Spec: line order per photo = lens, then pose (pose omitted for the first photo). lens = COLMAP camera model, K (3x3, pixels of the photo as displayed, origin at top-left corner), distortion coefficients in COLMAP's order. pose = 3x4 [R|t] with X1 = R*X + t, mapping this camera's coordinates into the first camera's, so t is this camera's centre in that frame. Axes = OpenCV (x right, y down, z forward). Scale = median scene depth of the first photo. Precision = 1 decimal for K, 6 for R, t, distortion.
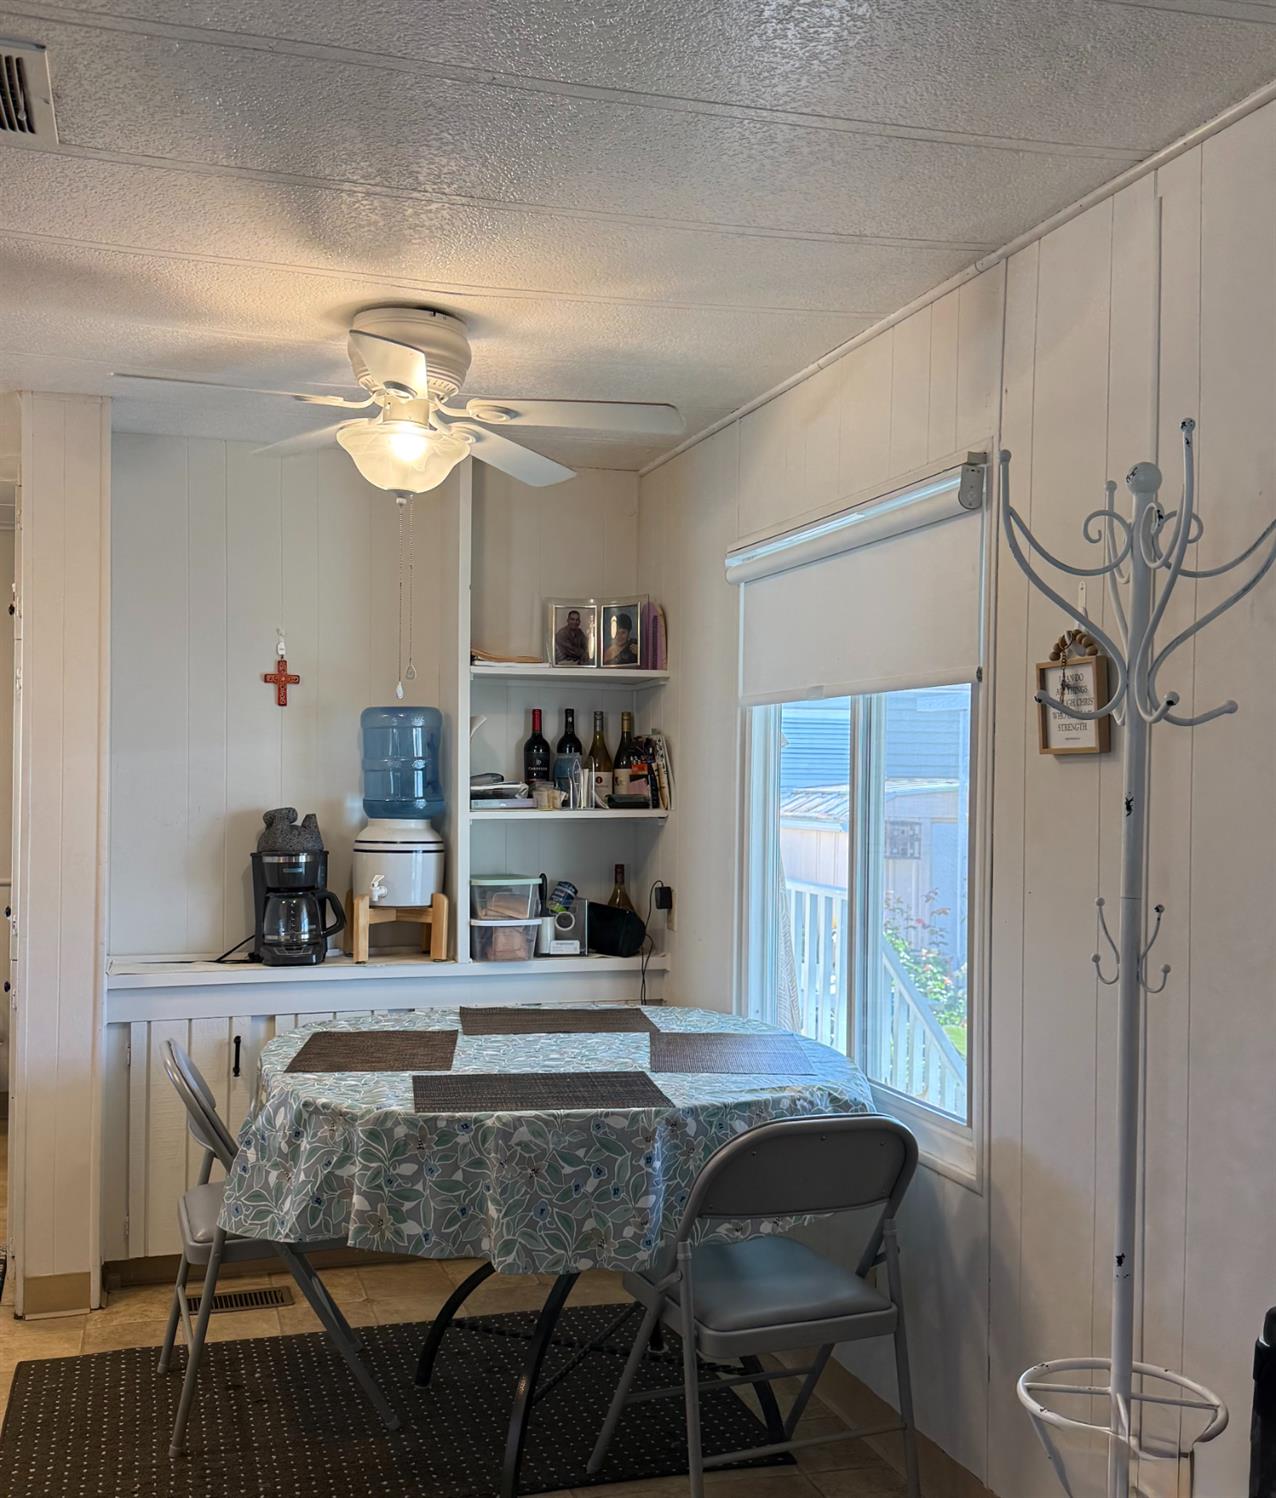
lens RADIAL K [[1489.2, 0, 587.2], [0, 1489.2, 787.2], [0, 0, 1]] dist [0.087416, 0.000670]
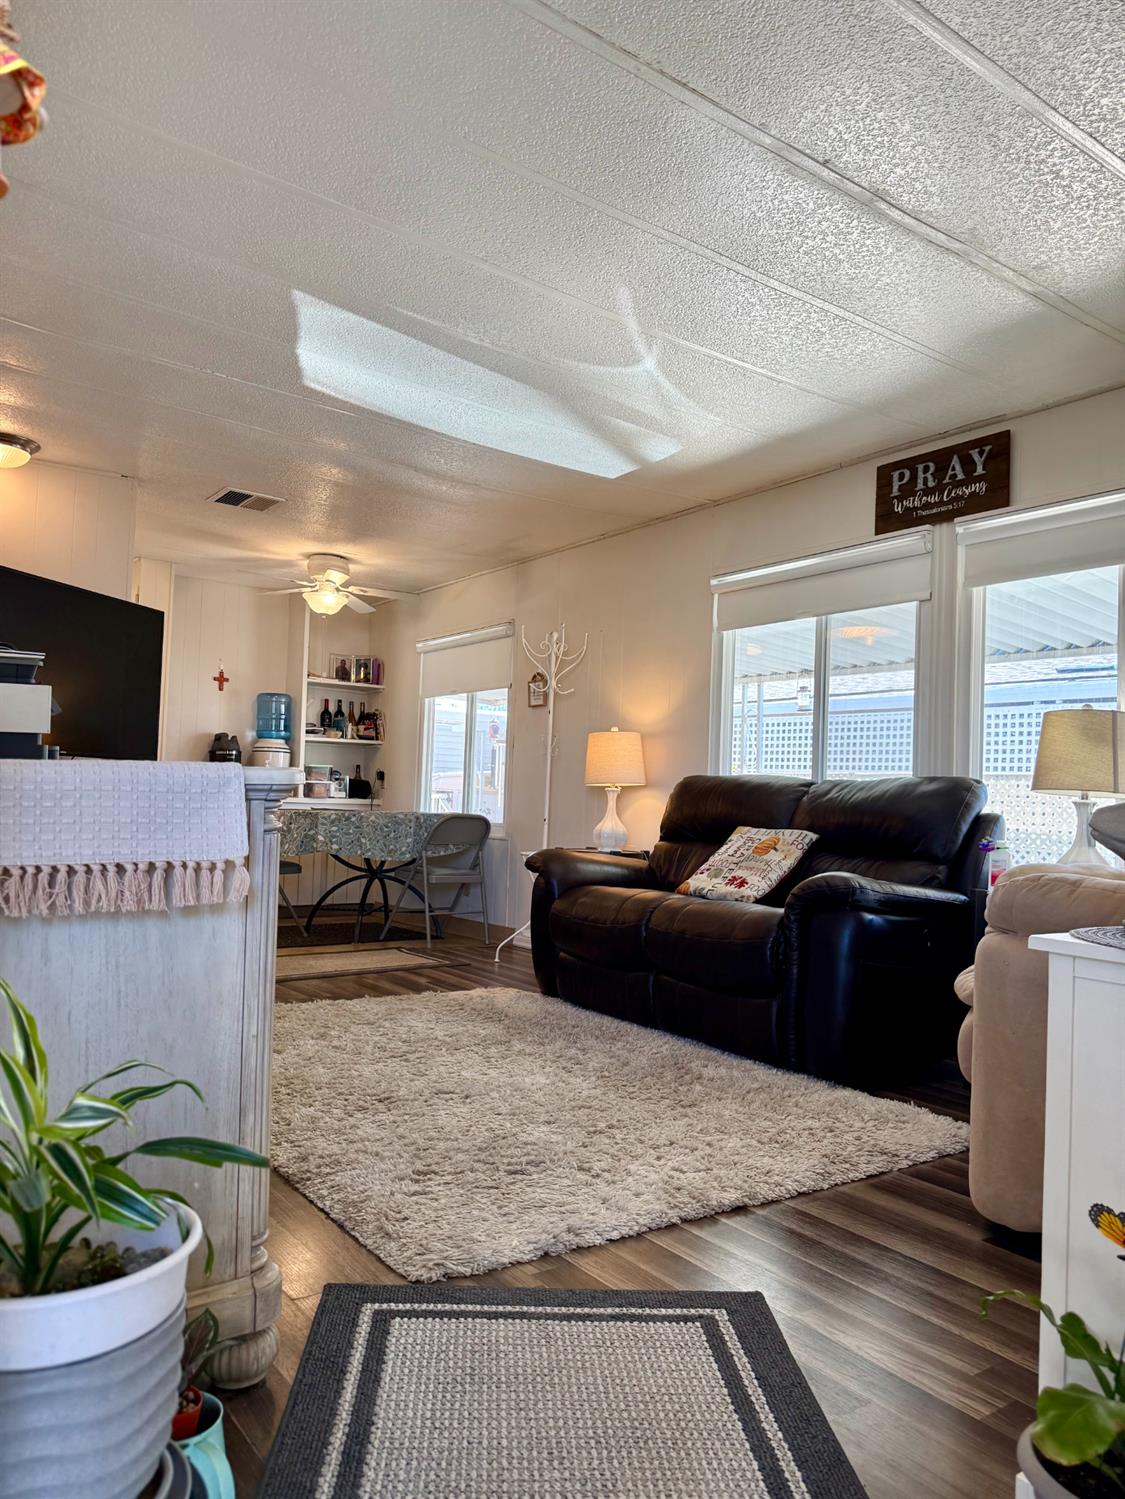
lens RADIAL K [[1054.4, 0, 557.2], [0, 1054.4, 745.5], [0, 0, 1]] dist [0.138133, -0.238791]
pose [[0.943143, 0.038639, 0.330133, -0.262248], [-0.019809, 0.997989, -0.060212, 0.127113], [-0.331796, 0.050249, 0.942012, -0.790201]]
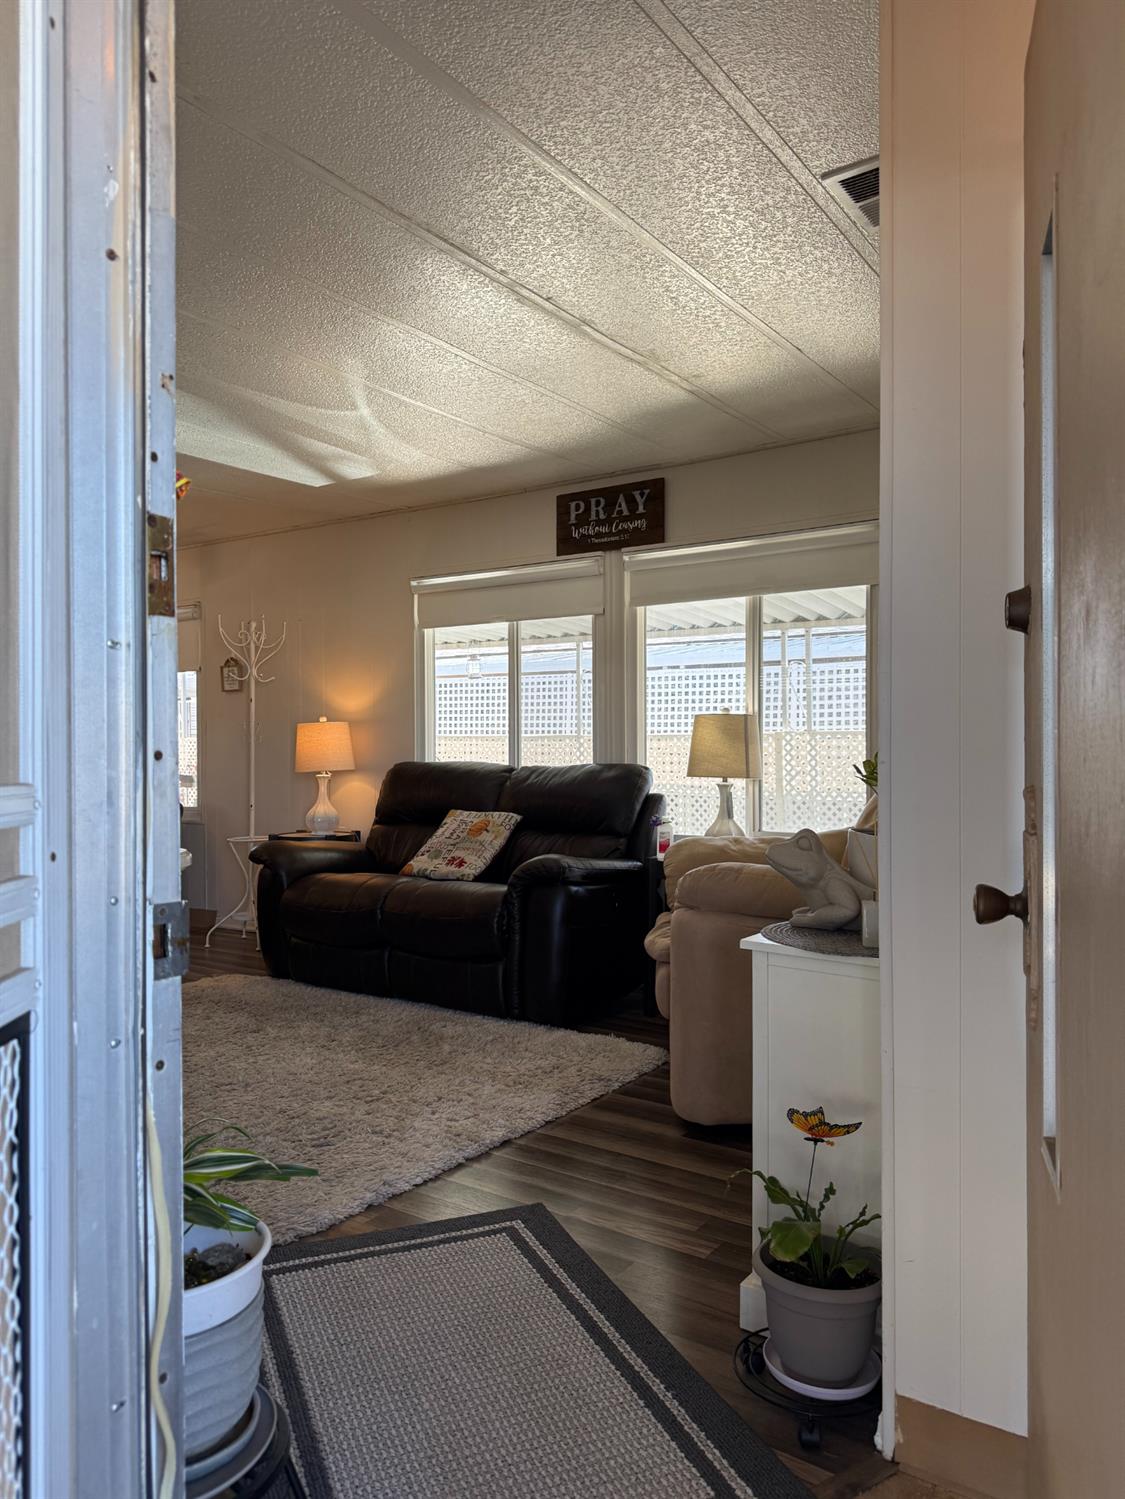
lens RADIAL K [[1056.4, 0, 560.9], [0, 1056.4, 743.8], [0, 0, 1]] dist [0.192757, -0.385223]
pose [[0.779552, -0.016087, 0.626131, -0.389223], [0.021928, 0.999758, -0.001615, 0.071917], [-0.625954, 0.014988, 0.779716, -0.863805]]
